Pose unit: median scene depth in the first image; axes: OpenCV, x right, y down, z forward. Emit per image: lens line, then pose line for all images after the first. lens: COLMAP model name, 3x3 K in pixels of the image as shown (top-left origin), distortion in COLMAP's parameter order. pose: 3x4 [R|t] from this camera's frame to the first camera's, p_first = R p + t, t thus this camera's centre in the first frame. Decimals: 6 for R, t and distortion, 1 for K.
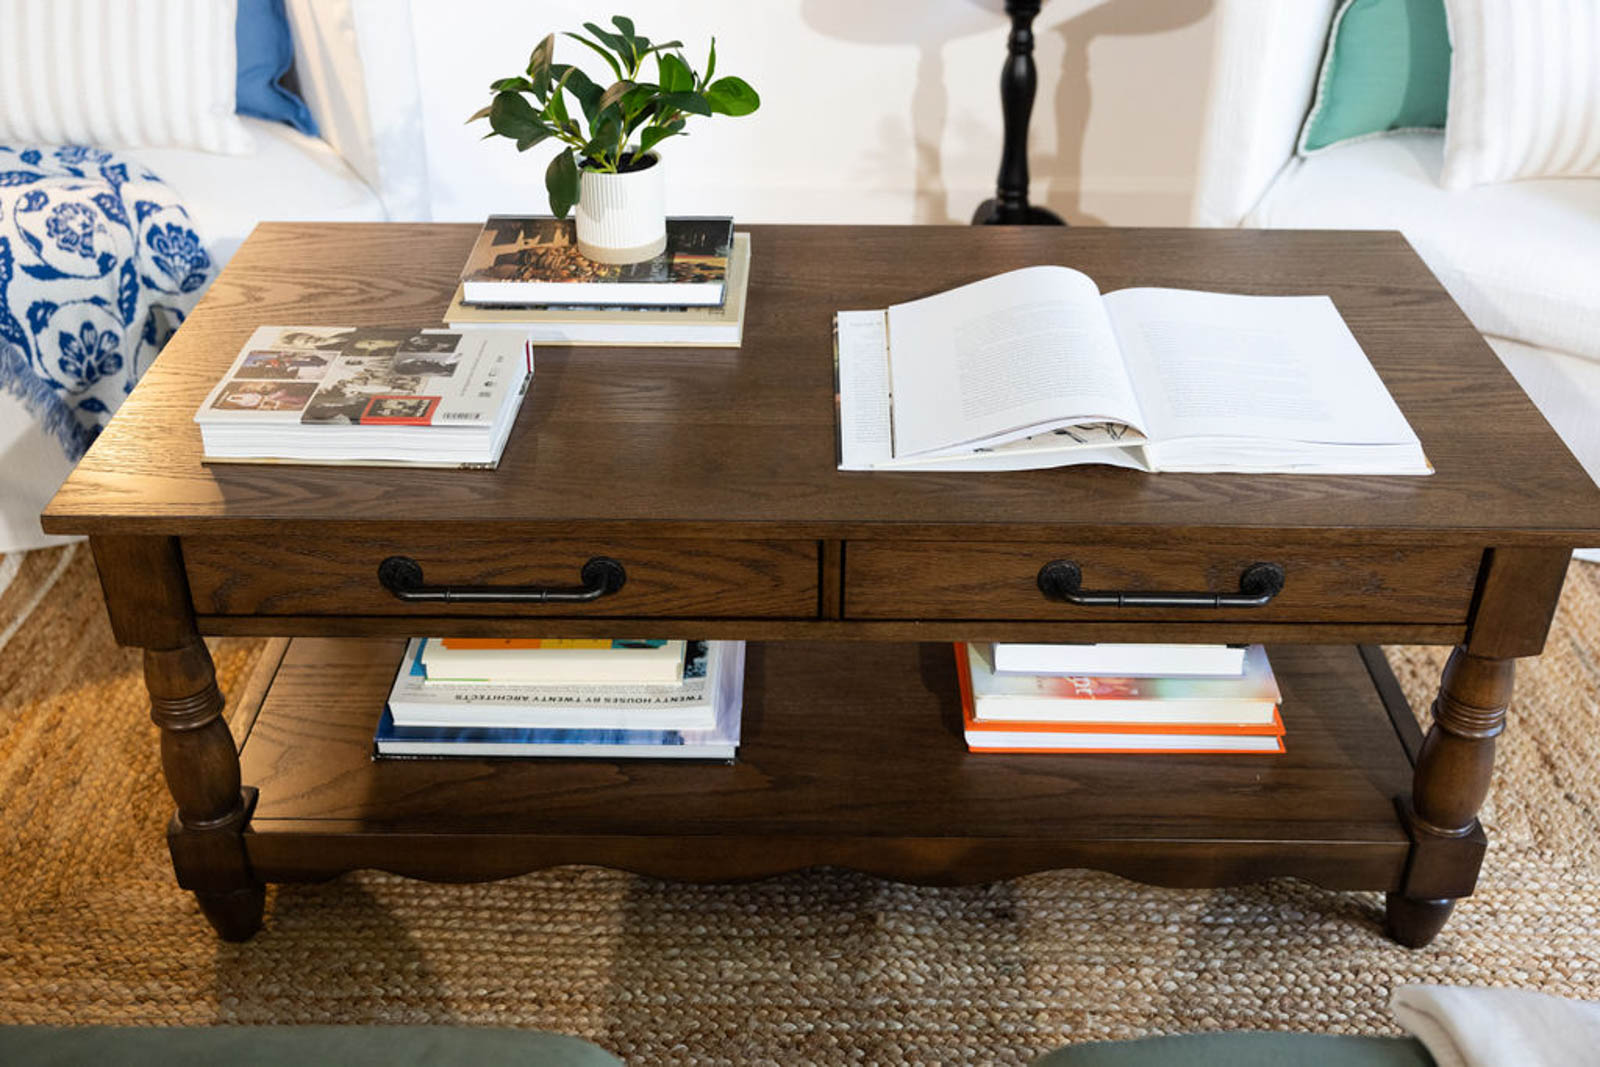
lens RADIAL K [[1670.8, 0, 800.0], [0, 1670.8, 533.5], [0, 0, 1]] dist [-0.002484, 0.003879]
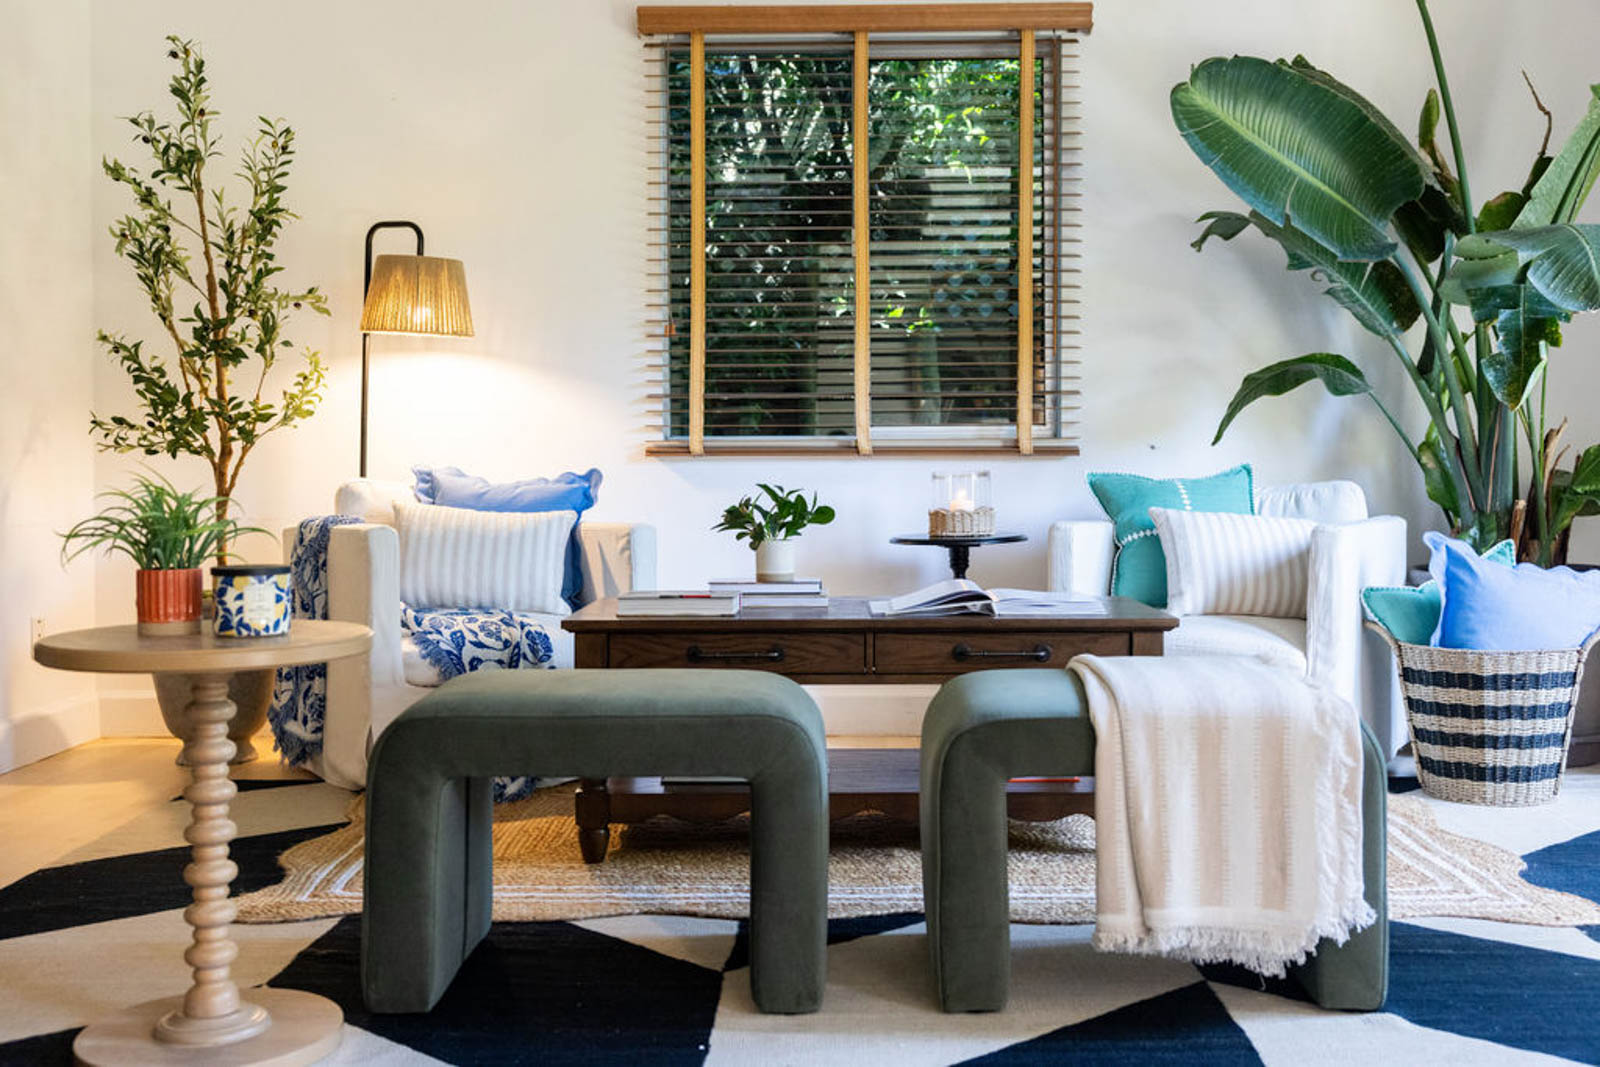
lens RADIAL K [[1620.5, 0, 823.2], [0, 1620.5, 530.8], [0, 0, 1]] dist [0.023719, 0.013743]
pose [[0.999951, -0.007736, 0.006257, -0.041785], [0.009826, 0.866615, -0.498880, 0.705039], [-0.001564, 0.498917, 0.866648, -0.776910]]
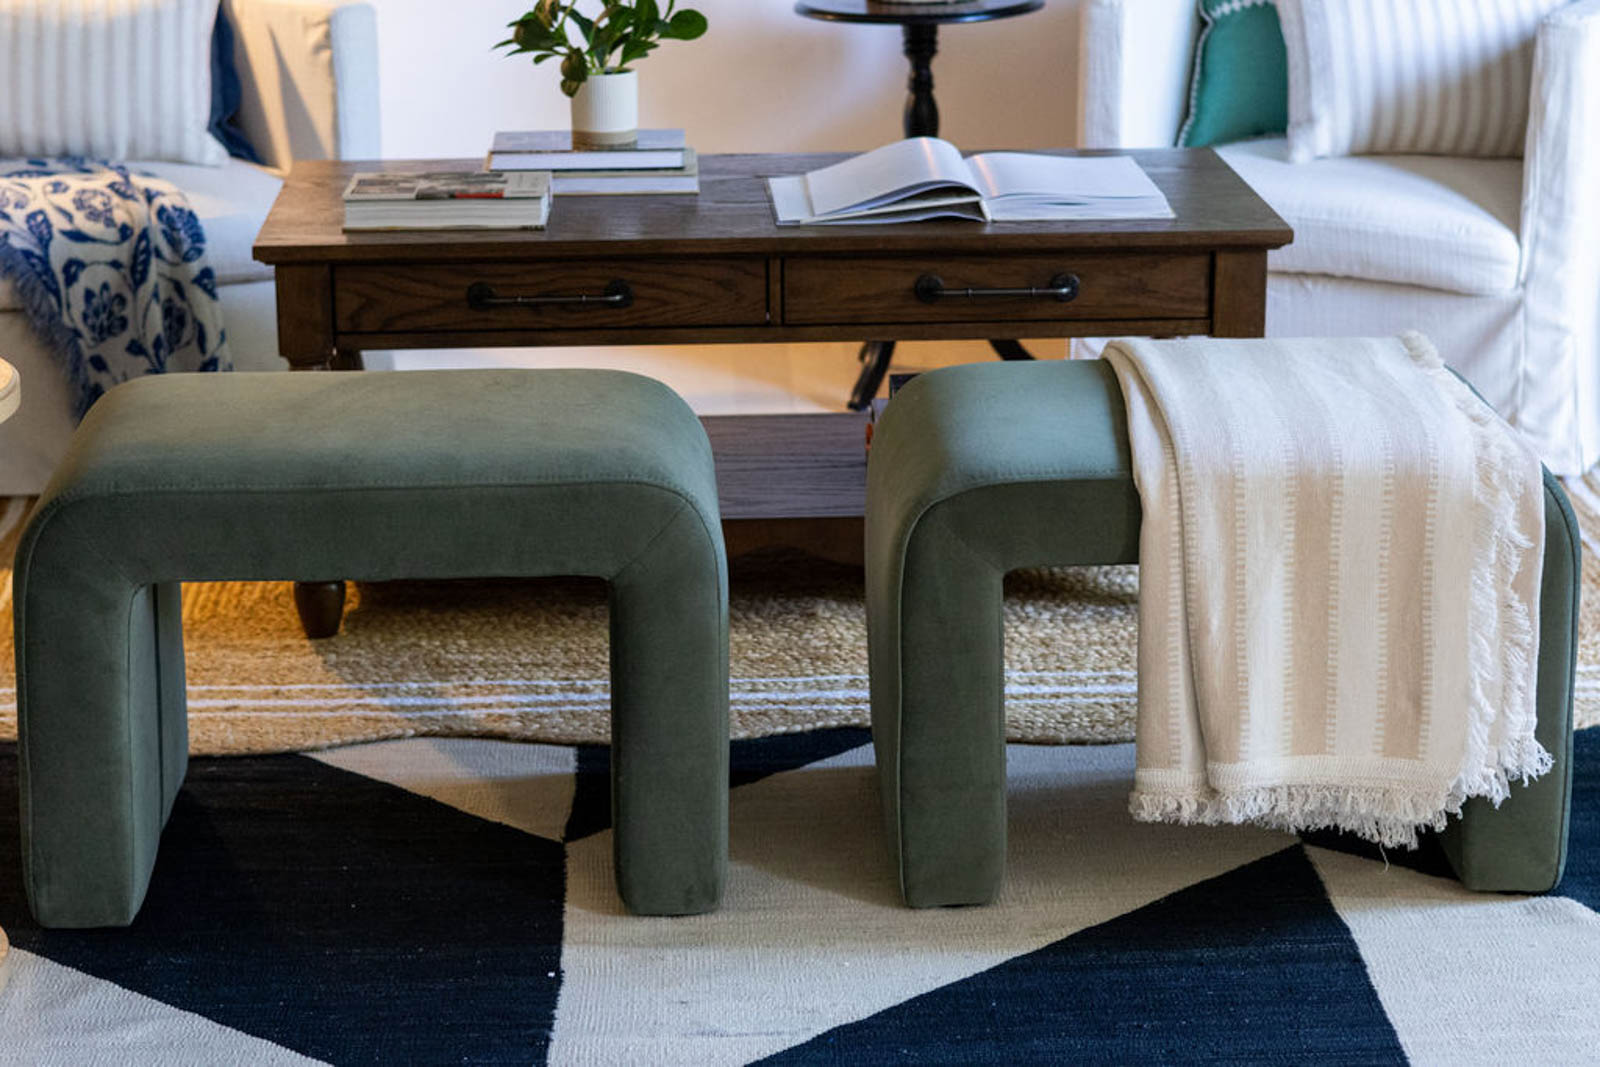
lens RADIAL K [[3366.7, 0, 751.3], [0, 3366.7, 532.1], [0, 0, 1]] dist [0.044375, 0.022869]
pose [[0.998796, -0.026422, 0.041323, -0.086064], [0.036895, 0.959869, -0.278012, 0.696431], [-0.032319, 0.279202, 0.959688, -1.183080]]
